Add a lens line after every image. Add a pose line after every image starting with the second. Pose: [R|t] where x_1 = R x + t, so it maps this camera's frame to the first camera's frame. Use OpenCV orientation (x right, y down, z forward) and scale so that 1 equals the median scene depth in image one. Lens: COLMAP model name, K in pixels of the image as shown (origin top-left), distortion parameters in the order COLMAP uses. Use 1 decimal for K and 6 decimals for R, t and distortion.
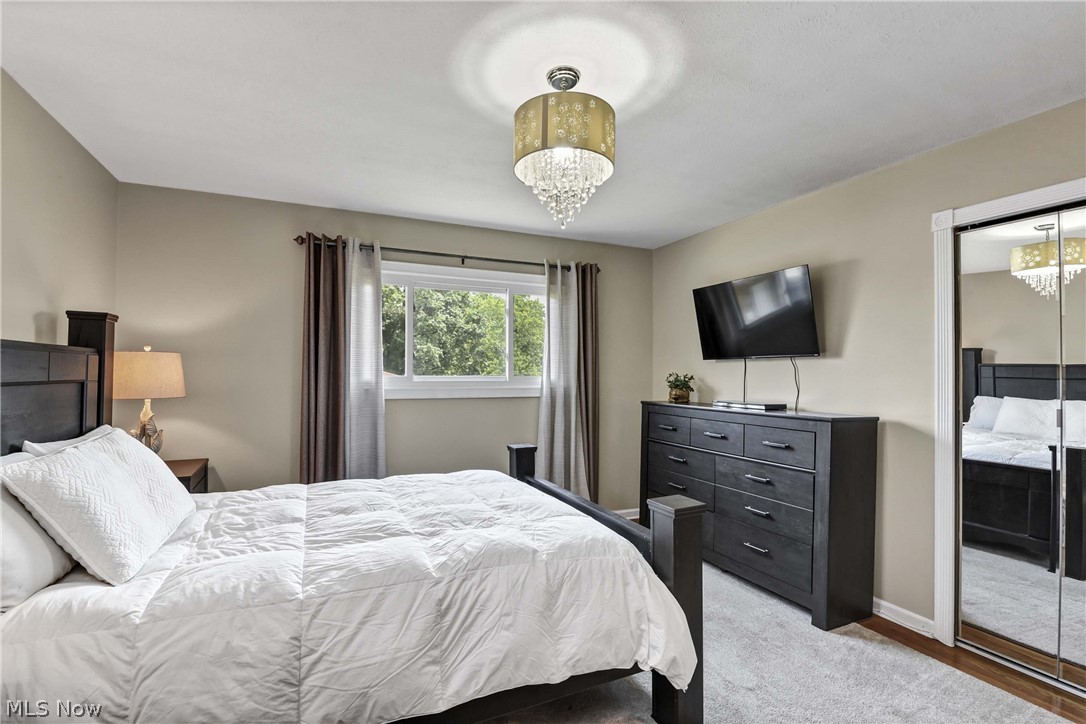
lens RADIAL K [[488.5, 0, 540.1], [0, 488.5, 371.5], [0, 0, 1]] dist [-0.004188, -0.007884]
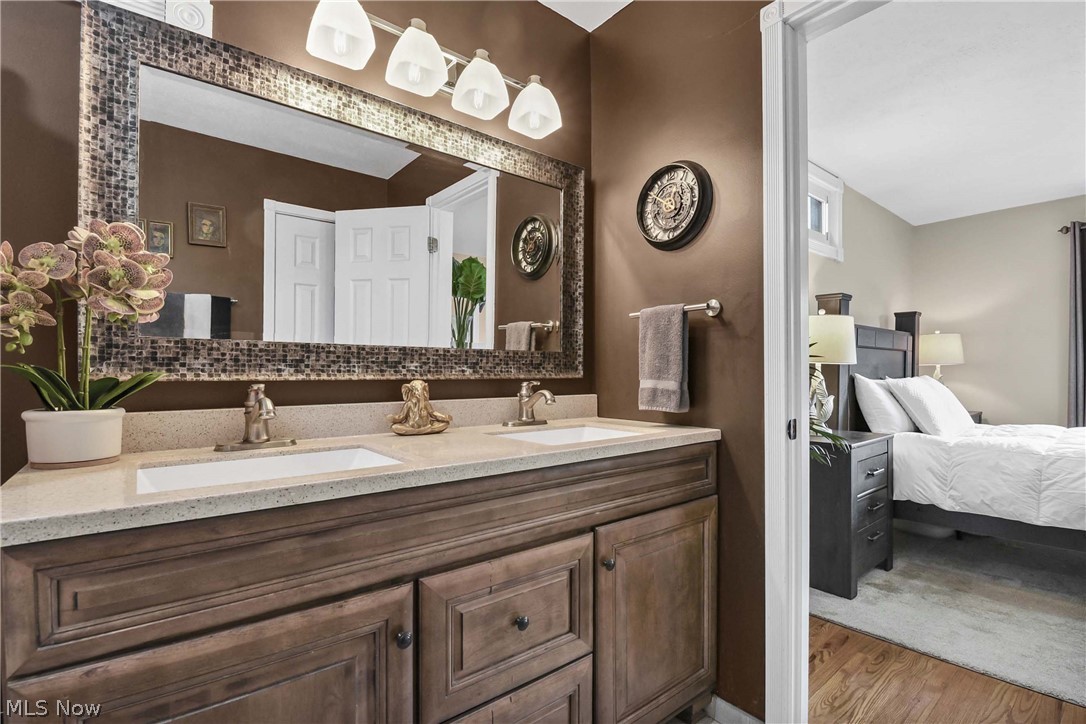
lens RADIAL K [[488.5, 0, 540.1], [0, 488.5, 371.5], [0, 0, 1]] dist [-0.004188, -0.007884]
pose [[0.238349, -0.006119, -0.971160, 0.749393], [0.009243, 0.999949, -0.004031, 0.142892], [0.971136, -0.008016, 0.238393, -1.156086]]
